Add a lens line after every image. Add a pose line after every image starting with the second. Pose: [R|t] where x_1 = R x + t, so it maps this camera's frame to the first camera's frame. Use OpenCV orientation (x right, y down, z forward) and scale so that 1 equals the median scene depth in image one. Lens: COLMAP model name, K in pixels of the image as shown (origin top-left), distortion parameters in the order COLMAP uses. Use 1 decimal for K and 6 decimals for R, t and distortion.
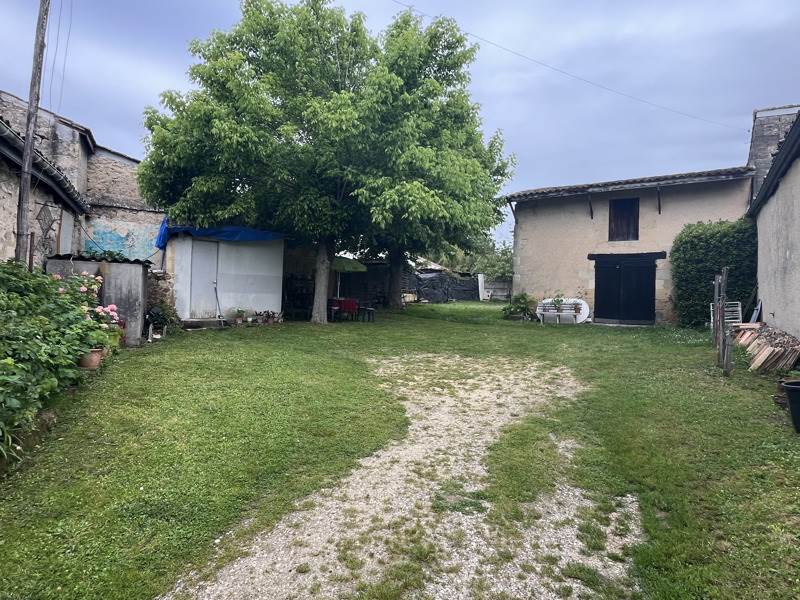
lens RADIAL K [[467.1, 0, 400.7], [0, 467.1, 303.7], [0, 0, 1]] dist [-0.002901, -0.000507]
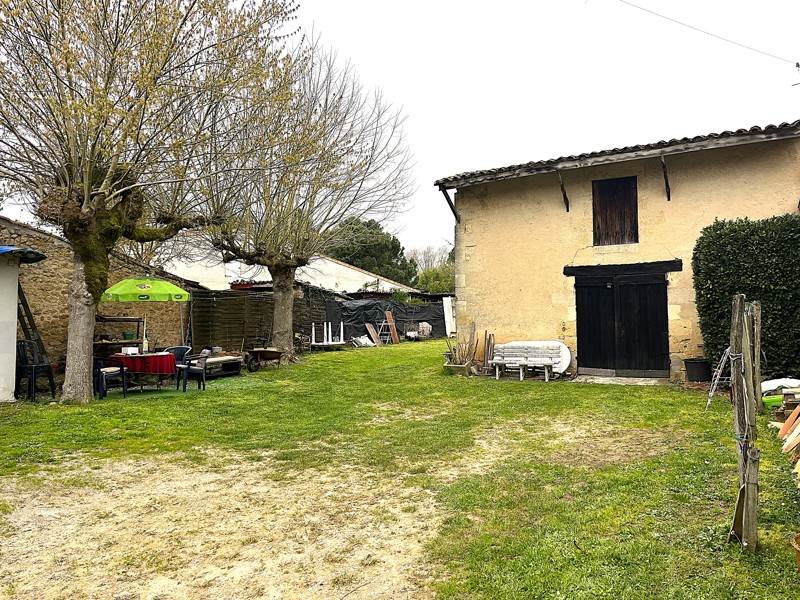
lens RADIAL K [[604.0, 0, 399.1], [0, 604.0, 296.9], [0, 0, 1]] dist [0.013329, 0.003353]
pose [[0.999494, -0.026901, 0.016978, 0.170069], [0.027889, 0.997753, -0.060927, -0.022291], [-0.015301, 0.061369, 0.997998, 0.194896]]
